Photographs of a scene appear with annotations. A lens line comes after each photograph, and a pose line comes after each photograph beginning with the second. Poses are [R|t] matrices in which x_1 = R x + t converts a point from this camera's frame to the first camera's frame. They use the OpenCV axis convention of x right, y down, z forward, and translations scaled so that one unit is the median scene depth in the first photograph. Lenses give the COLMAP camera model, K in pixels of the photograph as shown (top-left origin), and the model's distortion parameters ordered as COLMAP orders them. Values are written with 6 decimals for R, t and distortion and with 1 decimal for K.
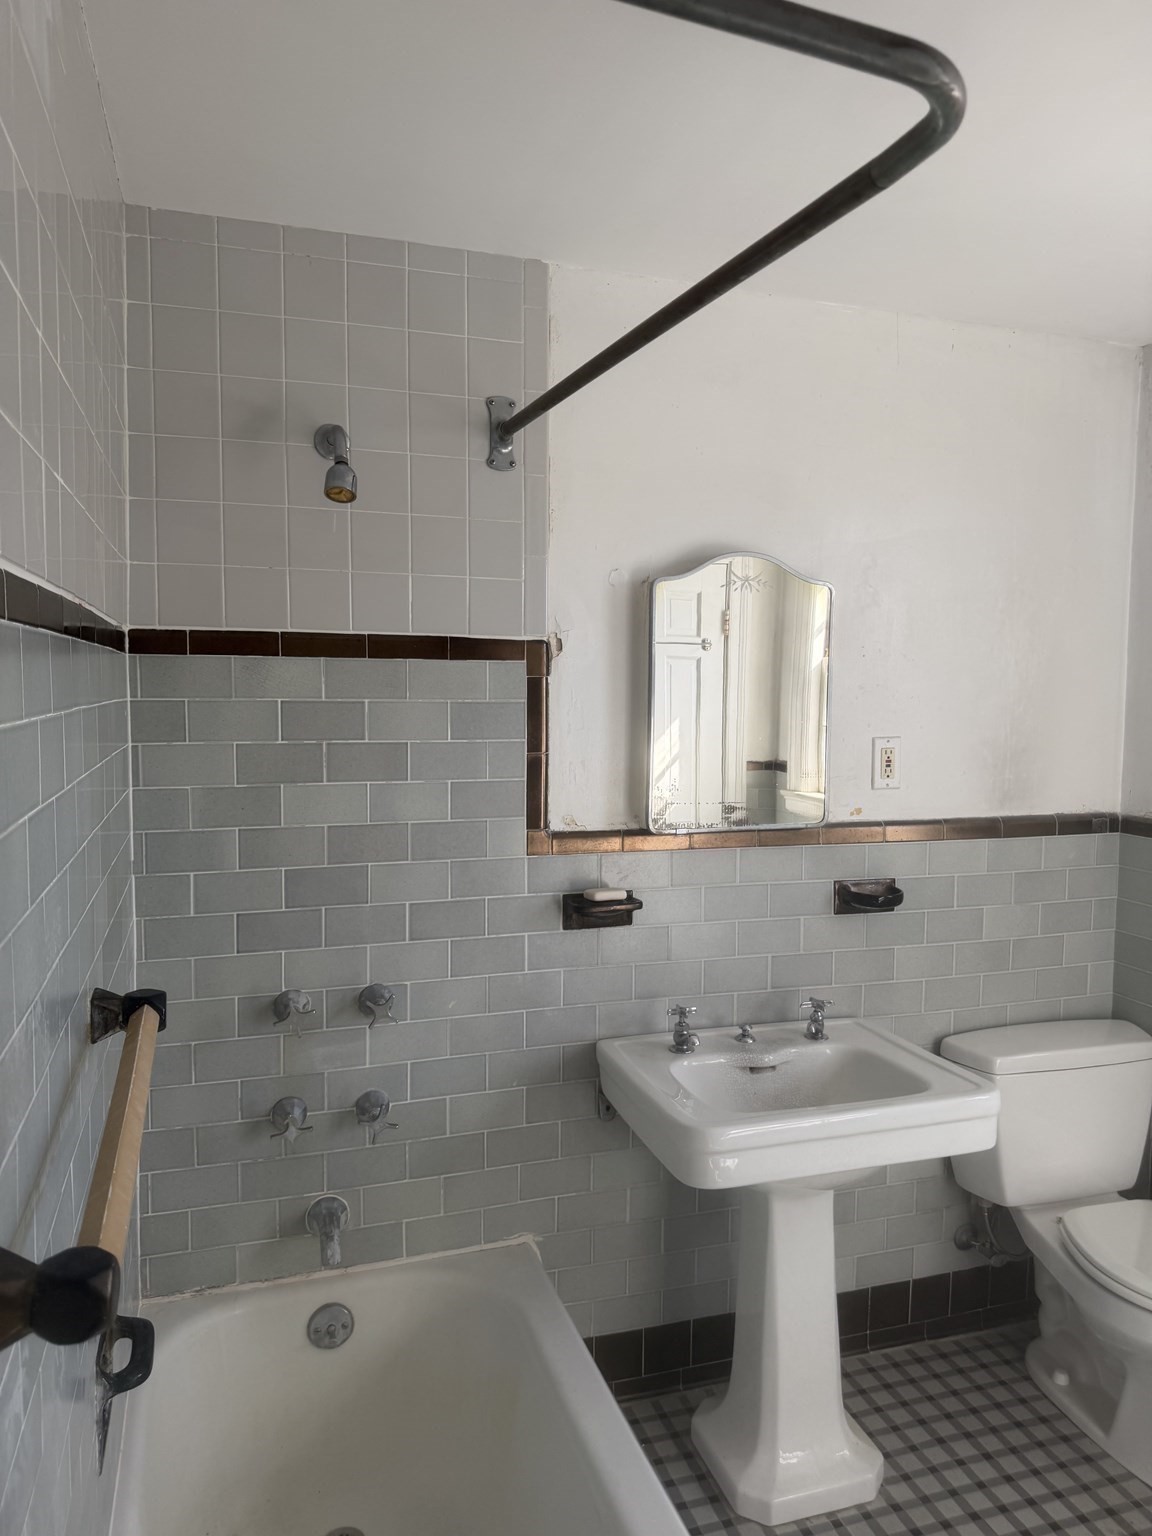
lens RADIAL K [[1086.7, 0, 574.5], [0, 1086.7, 762.7], [0, 0, 1]] dist [0.032057, -0.047772]
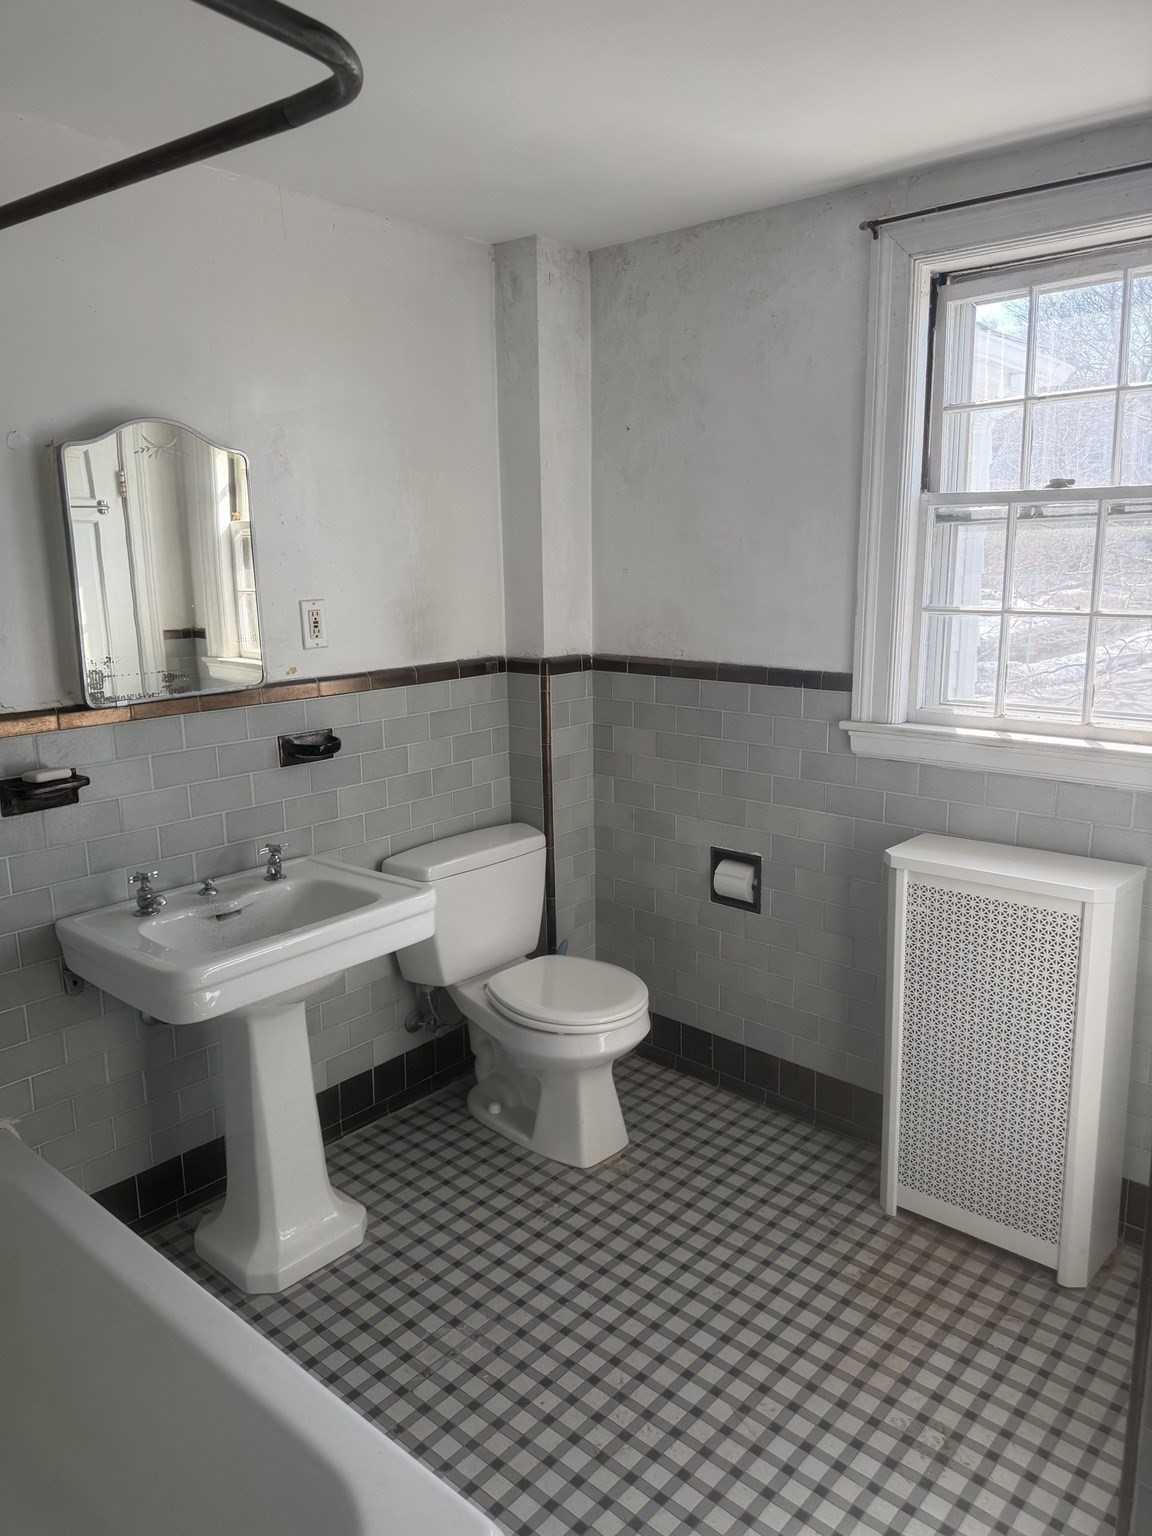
lens RADIAL K [[1121.1, 0, 541.8], [0, 1121.1, 769.2], [0, 0, 1]] dist [0.070256, 0.000459]
pose [[0.875786, -0.120351, 0.467455, -0.060597], [0.060460, 0.988142, 0.141135, -0.001583], [-0.478898, -0.095342, 0.872678, -0.111157]]
